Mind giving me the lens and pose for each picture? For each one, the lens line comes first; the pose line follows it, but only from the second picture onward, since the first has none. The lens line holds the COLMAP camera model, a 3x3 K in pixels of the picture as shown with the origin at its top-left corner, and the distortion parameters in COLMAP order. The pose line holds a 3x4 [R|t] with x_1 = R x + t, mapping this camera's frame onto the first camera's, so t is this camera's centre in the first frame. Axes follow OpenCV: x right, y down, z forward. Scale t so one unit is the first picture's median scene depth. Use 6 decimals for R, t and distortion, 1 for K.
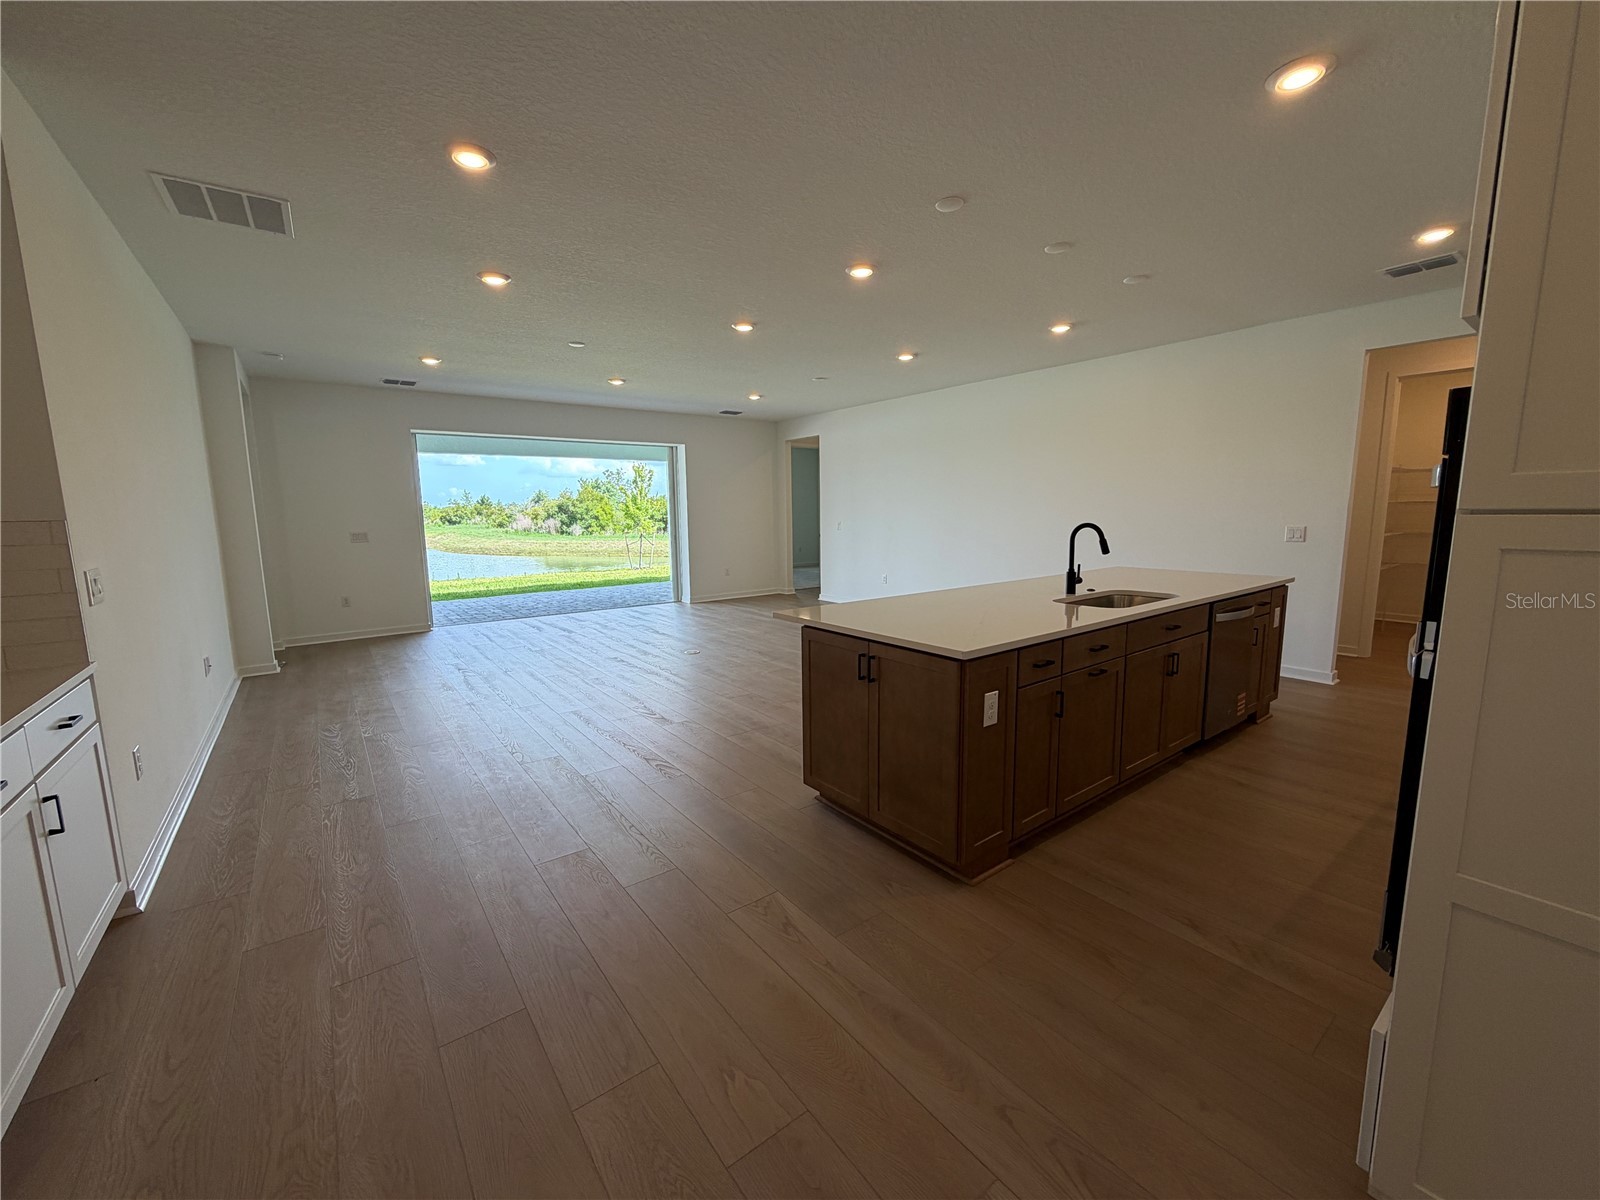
lens RADIAL K [[641.6, 0, 799.3], [0, 641.6, 599.2], [0, 0, 1]] dist [0.000281, -0.000271]
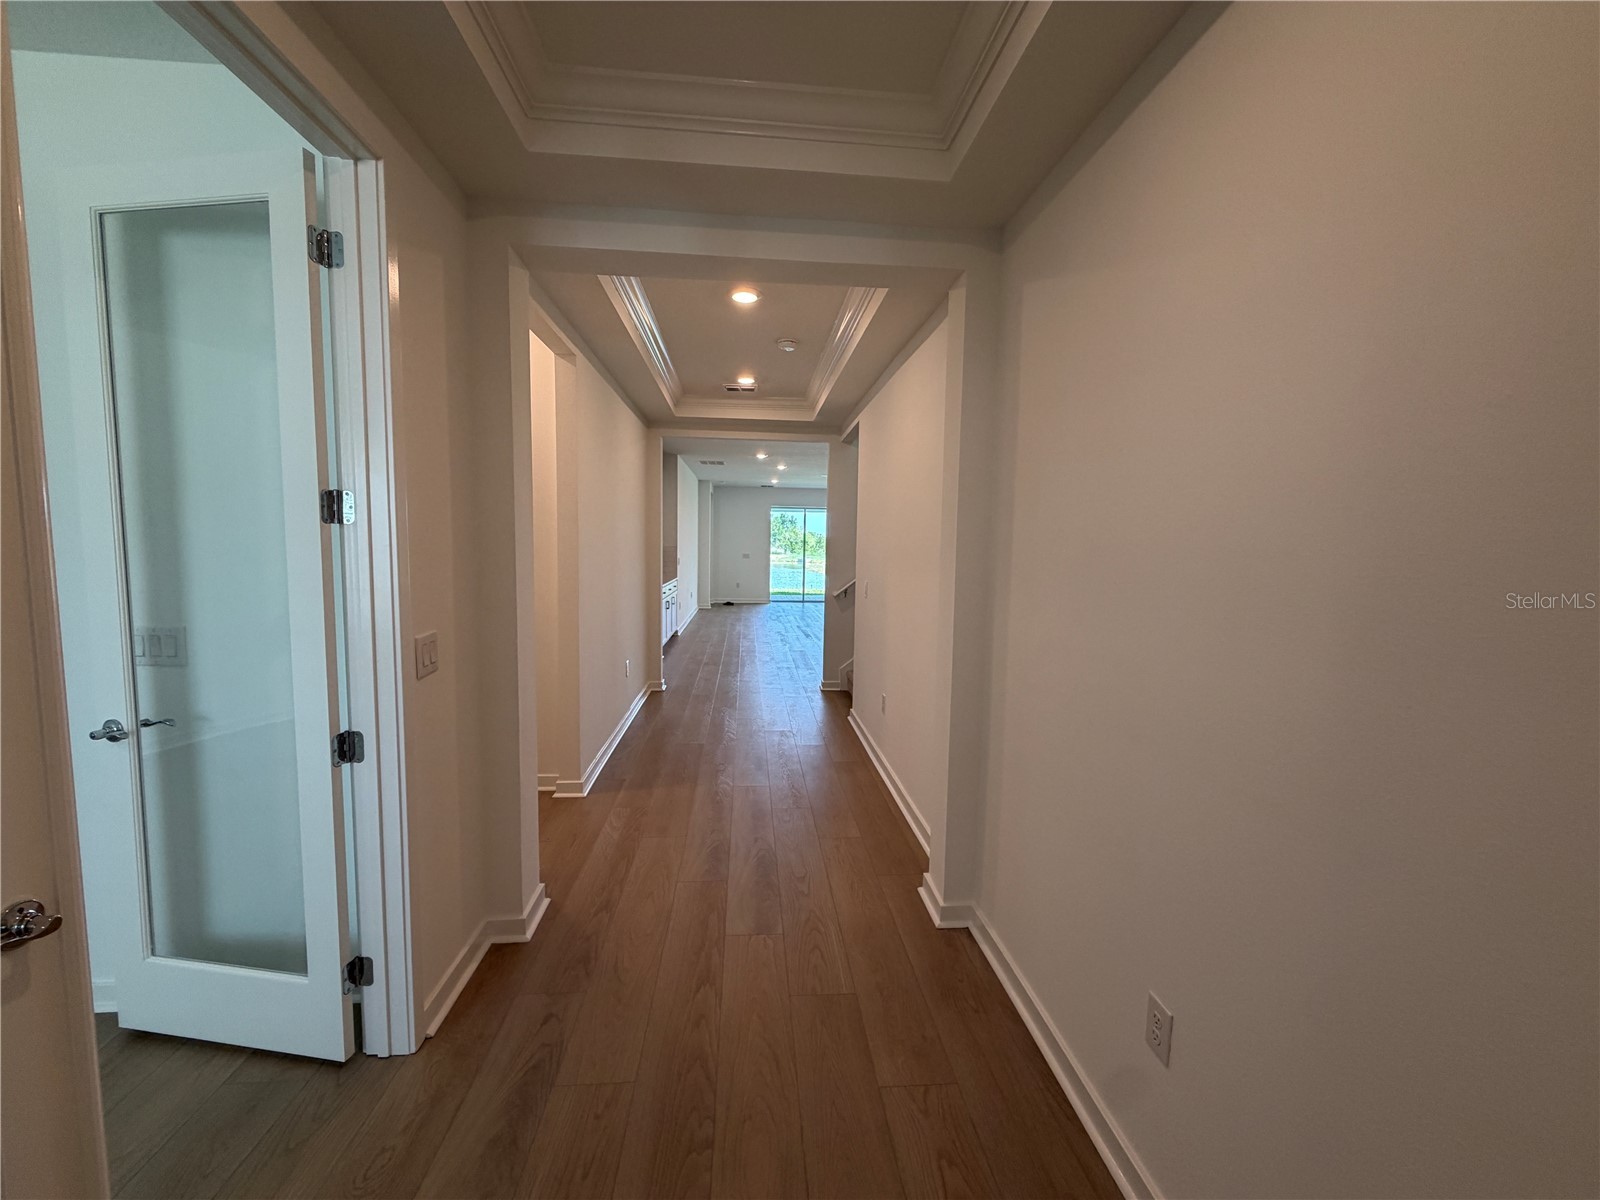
lens RADIAL K [[641.6, 0, 800.6], [0, 641.6, 602.8], [0, 0, 1]] dist [0.000281, -0.000271]
pose [[0.845487, 0.069485, -0.529456, 0.751780], [-0.099582, 0.994621, -0.028488, 0.125236], [0.524629, 0.076811, 0.847859, -0.871704]]
